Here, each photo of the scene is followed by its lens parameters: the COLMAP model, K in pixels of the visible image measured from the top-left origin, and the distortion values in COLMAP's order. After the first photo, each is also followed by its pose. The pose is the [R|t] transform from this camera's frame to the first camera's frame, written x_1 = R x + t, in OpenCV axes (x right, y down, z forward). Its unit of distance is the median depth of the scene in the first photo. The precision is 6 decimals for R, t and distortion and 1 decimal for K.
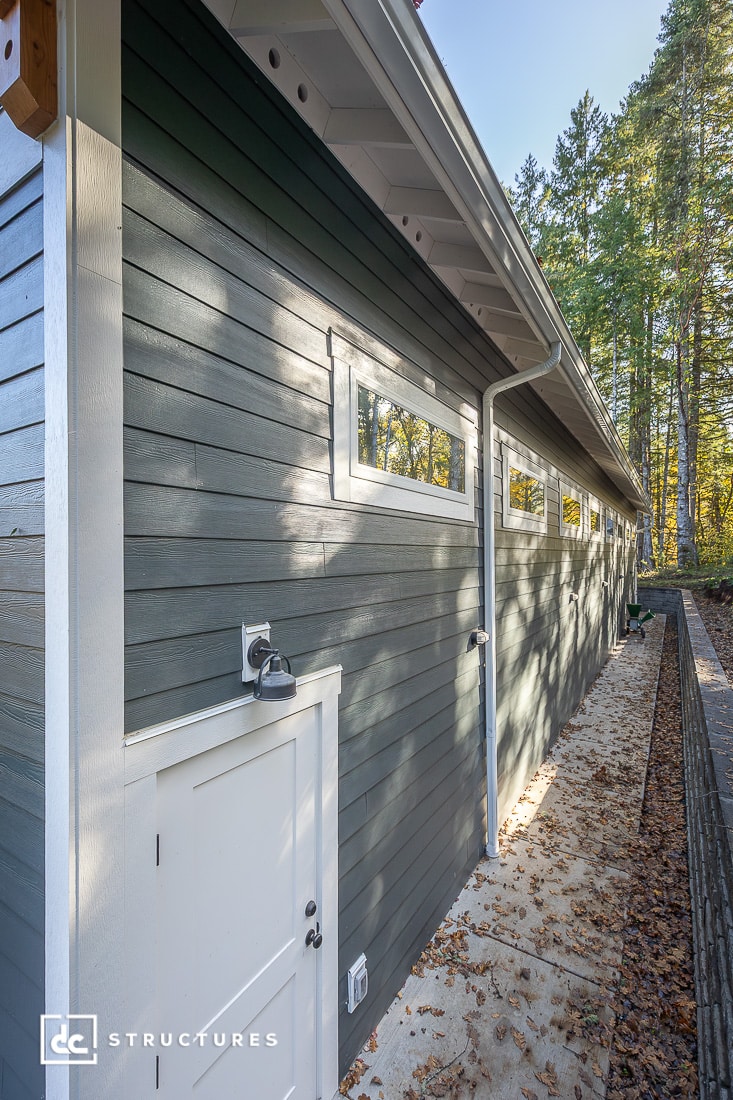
lens RADIAL K [[509.6, 0, 348.8], [0, 509.6, 547.5], [0, 0, 1]] dist [-0.000322, -0.000700]
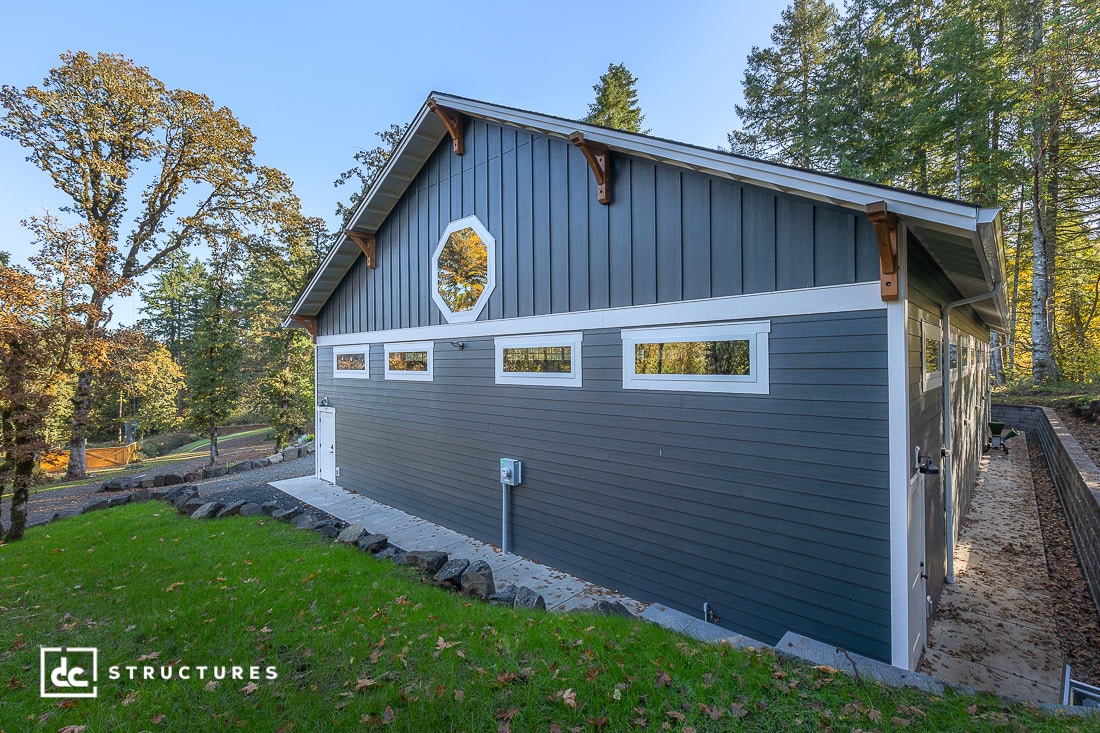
lens RADIAL K [[496.4, 0, 548.0], [0, 496.4, 355.8], [0, 0, 1]] dist [0.000397, -0.000827]
pose [[0.982361, -0.009845, -0.186733, -0.440865], [0.009469, 0.999951, -0.002905, -0.091636], [0.186752, 0.001085, 0.982406, -0.530104]]
